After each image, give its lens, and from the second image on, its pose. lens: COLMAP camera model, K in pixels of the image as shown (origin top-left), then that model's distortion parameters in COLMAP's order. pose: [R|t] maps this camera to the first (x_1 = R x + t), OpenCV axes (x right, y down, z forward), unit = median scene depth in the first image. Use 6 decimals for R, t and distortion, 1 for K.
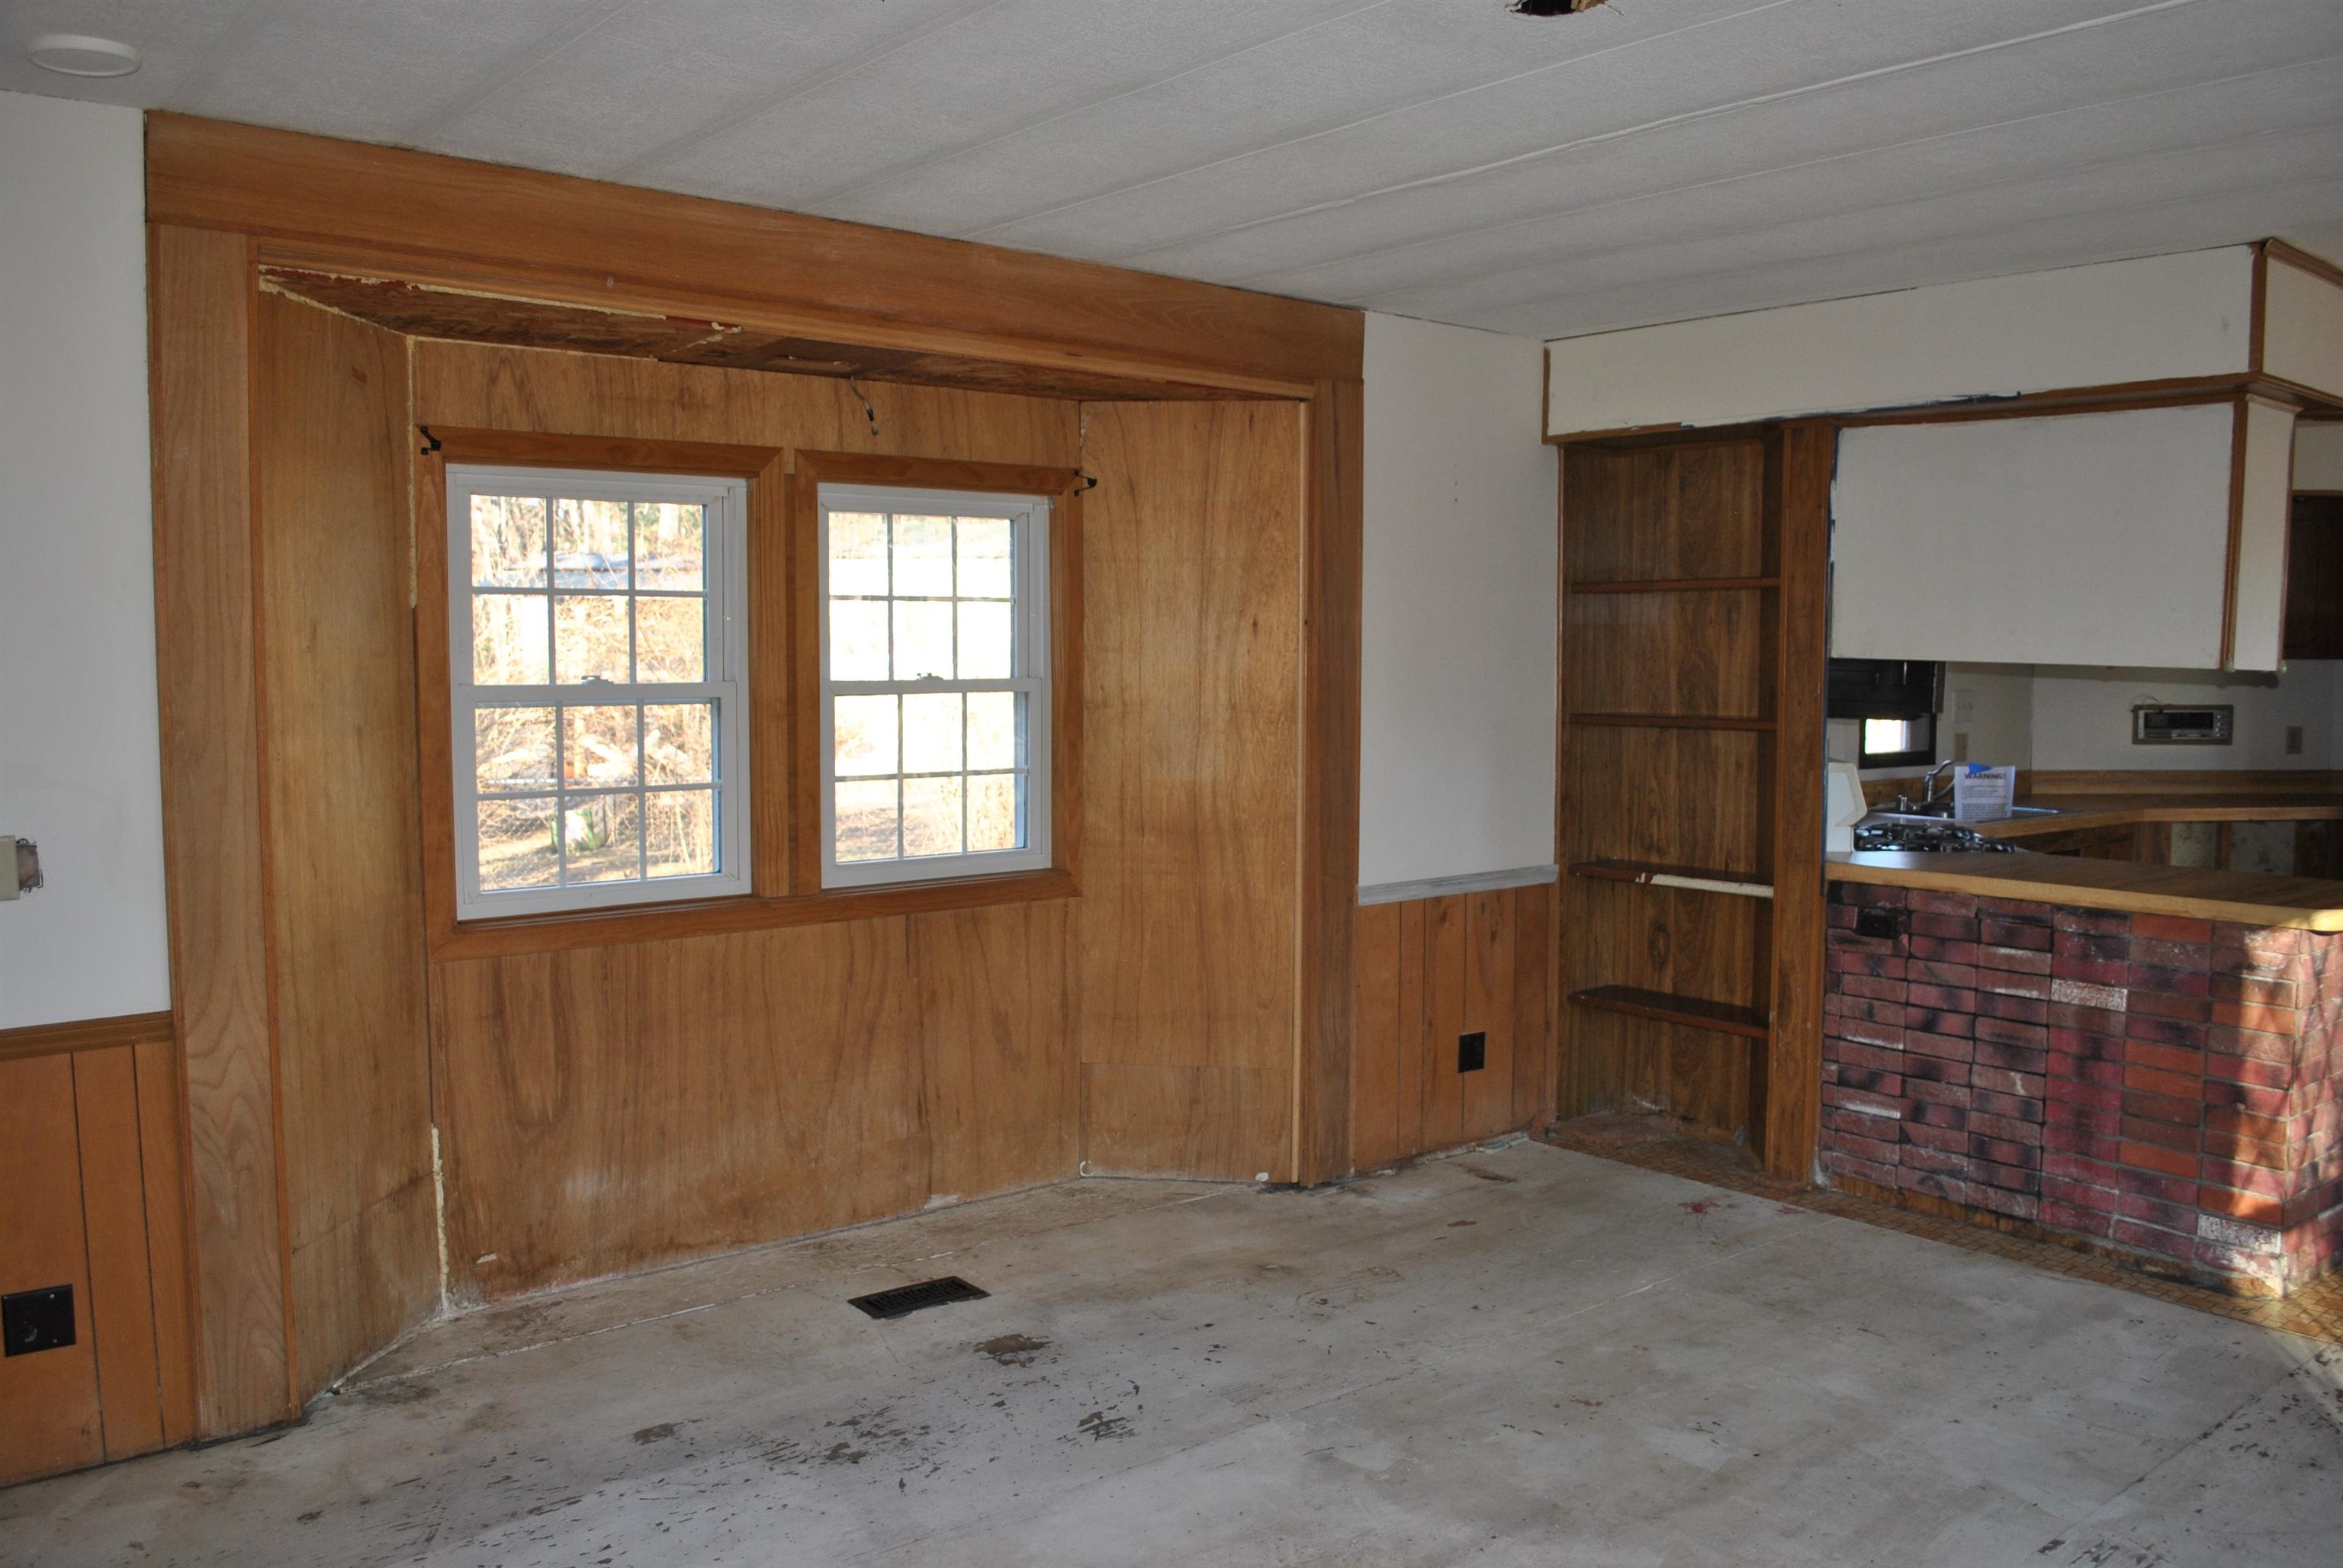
lens RADIAL K [[1856.4, 0, 1181.4], [0, 1856.4, 800.1], [0, 0, 1]] dist [-0.076685, 0.005879]
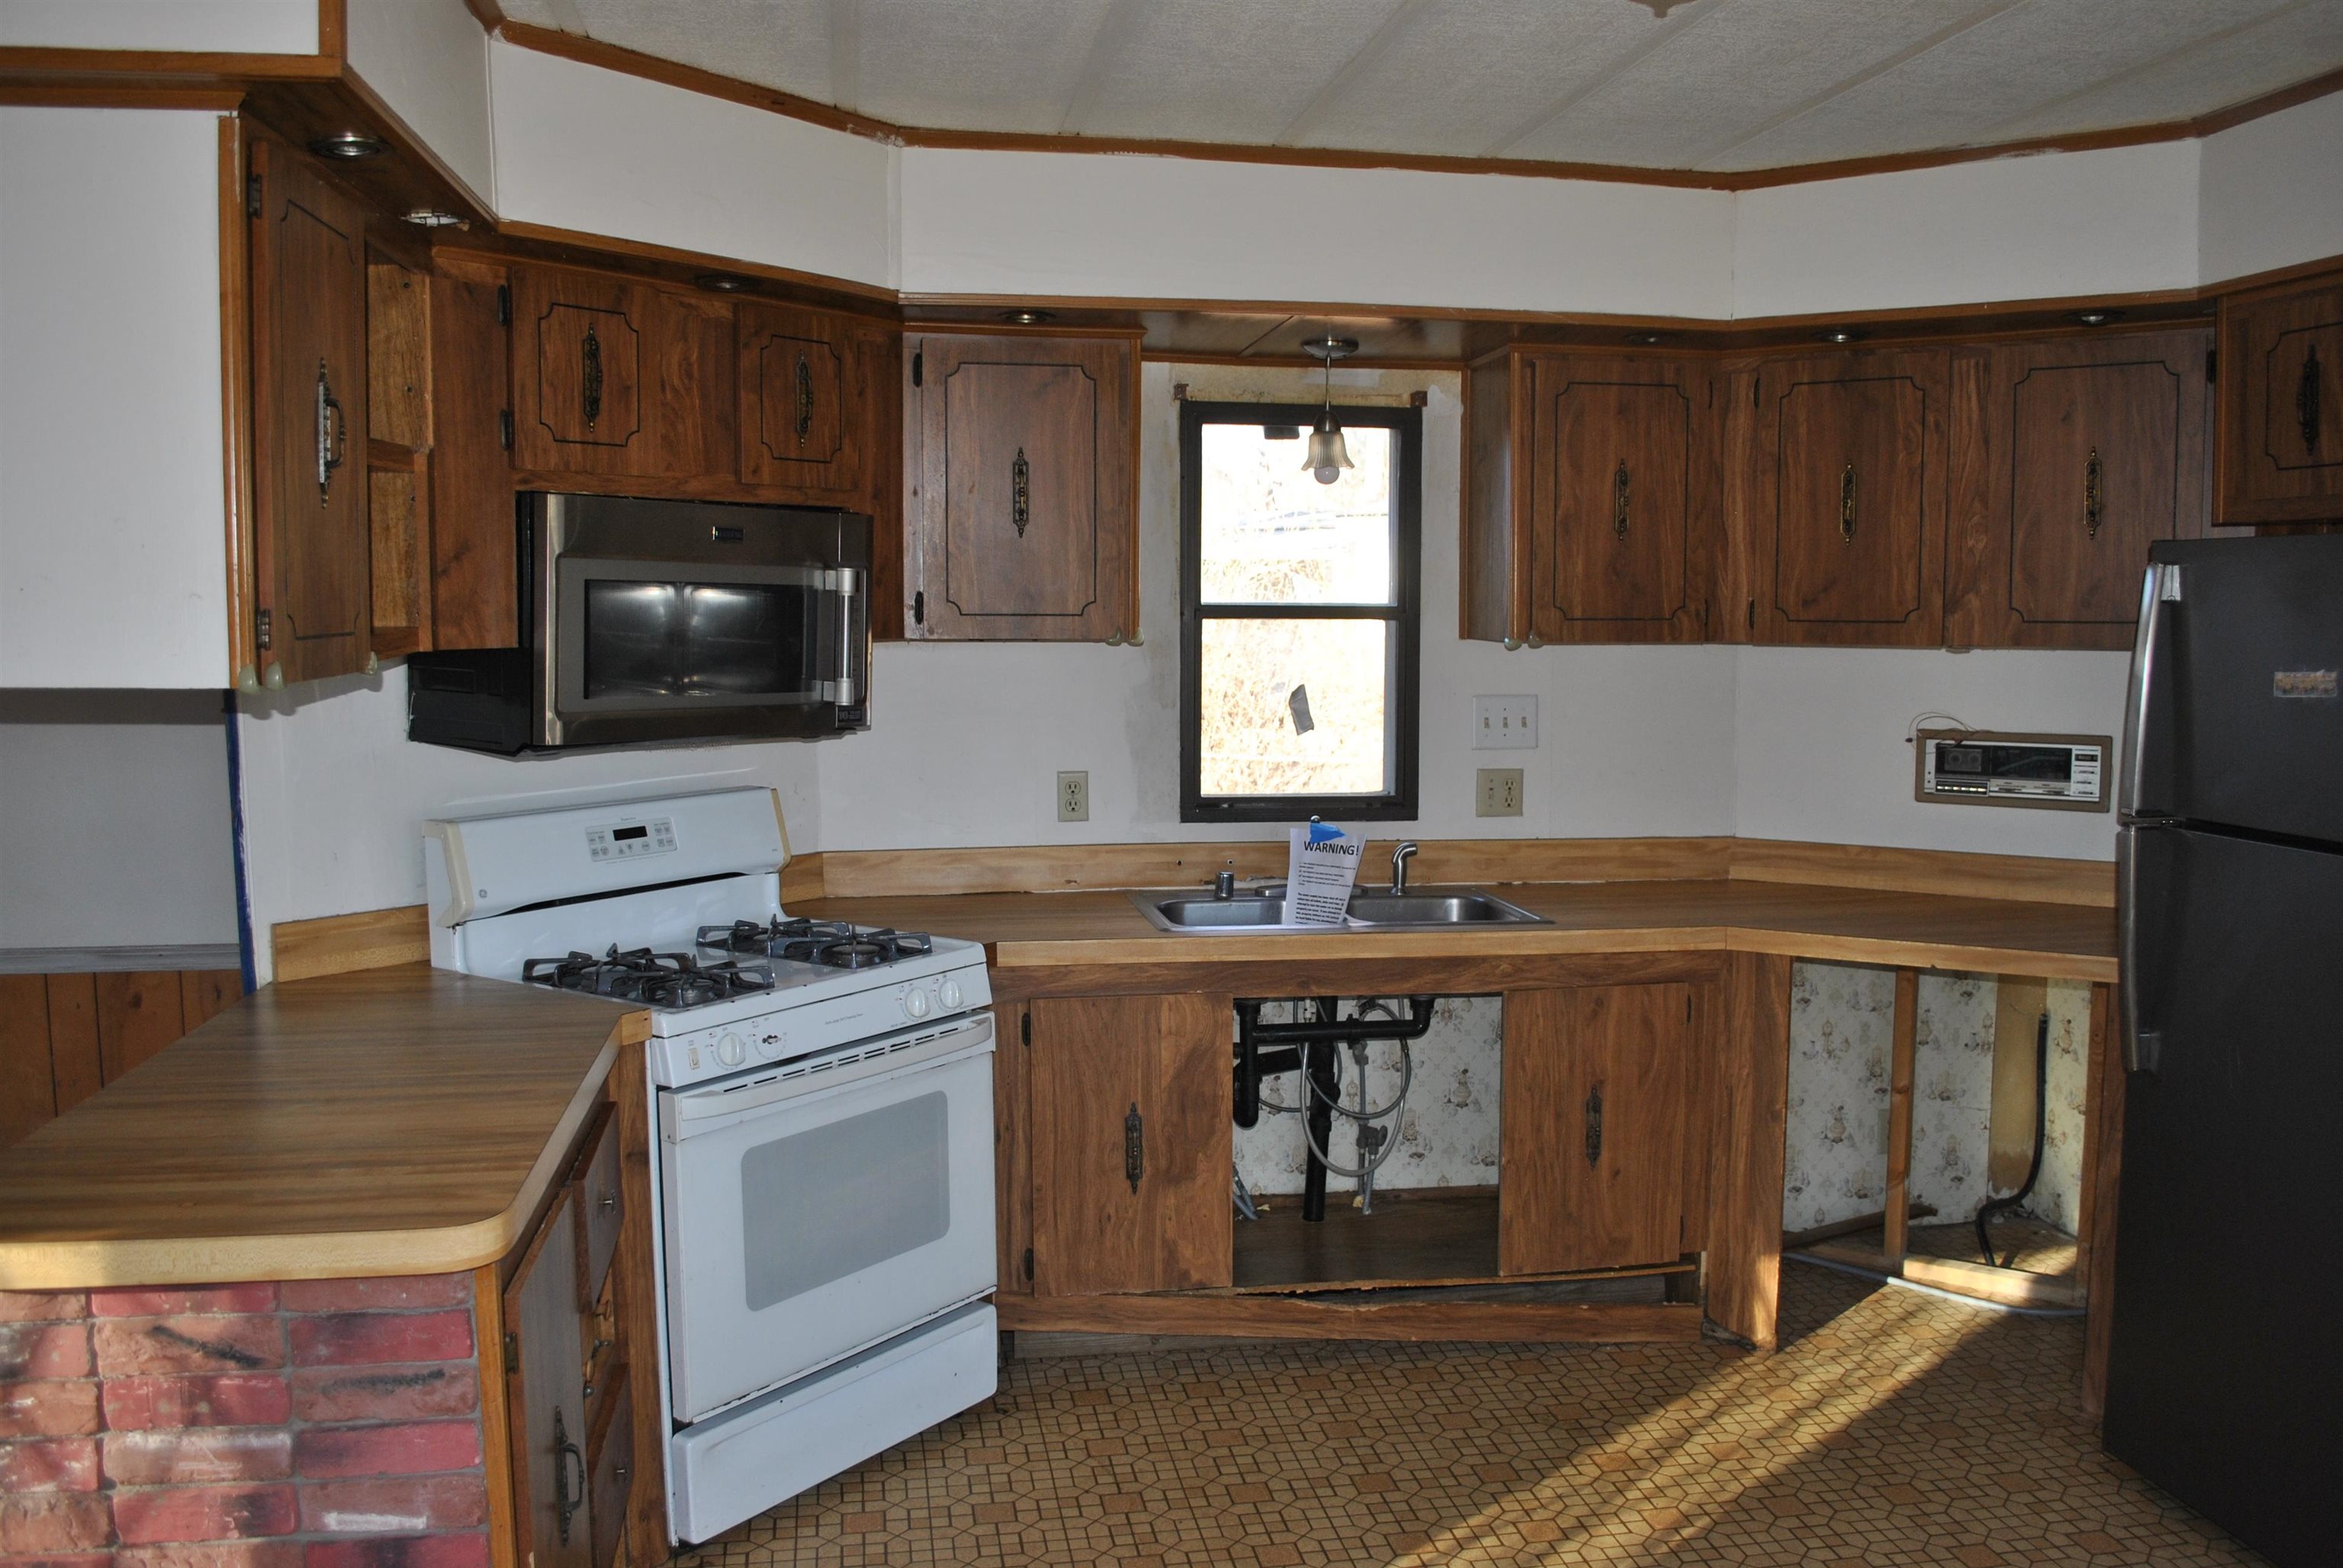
lens RADIAL K [[1856.4, 0, 1181.4], [0, 1856.4, 800.1], [0, 0, 1]] dist [-0.076685, 0.005879]
pose [[0.871439, 0.052740, -0.487660, 1.066917], [-0.042071, 0.998576, 0.032816, -0.070994], [0.488697, -0.008081, 0.872416, 0.732259]]
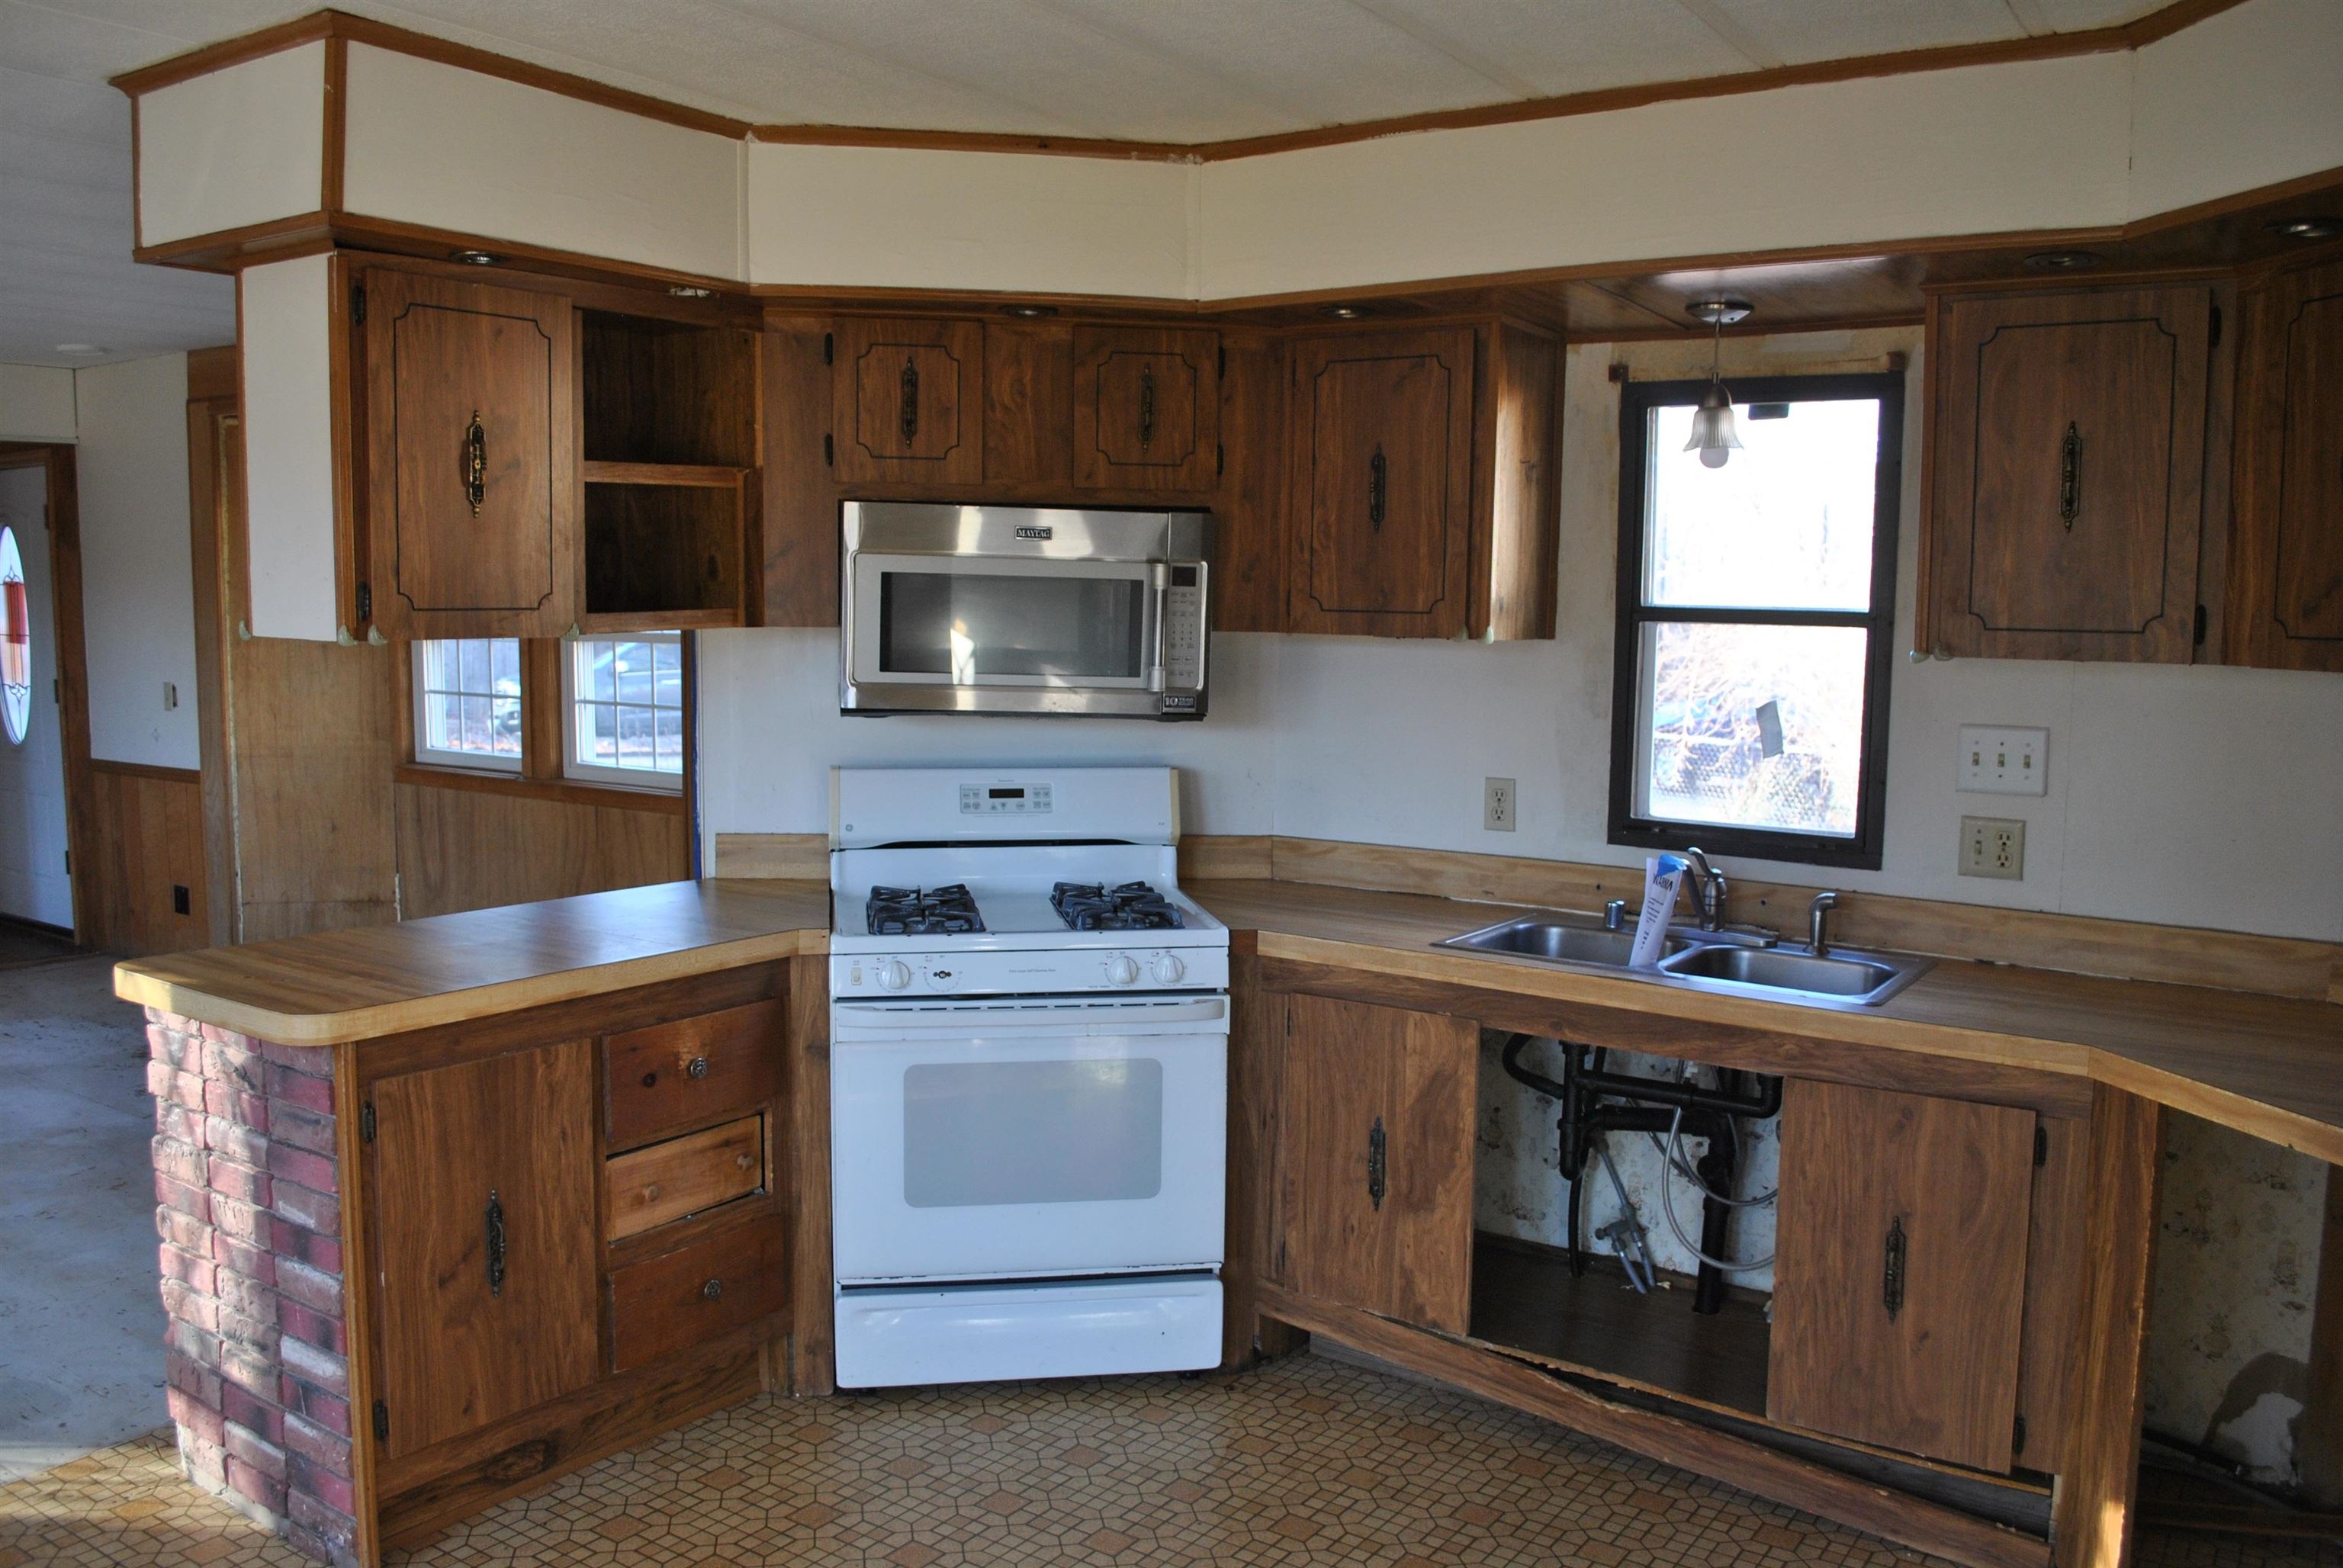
lens RADIAL K [[1856.4, 0, 1181.4], [0, 1856.4, 800.1], [0, 0, 1]] dist [-0.076685, 0.005879]
pose [[0.281224, 0.104121, -0.953977, 1.383843], [-0.095183, 0.992221, 0.080236, -0.100173], [0.954910, 0.068238, 0.288947, 1.132385]]
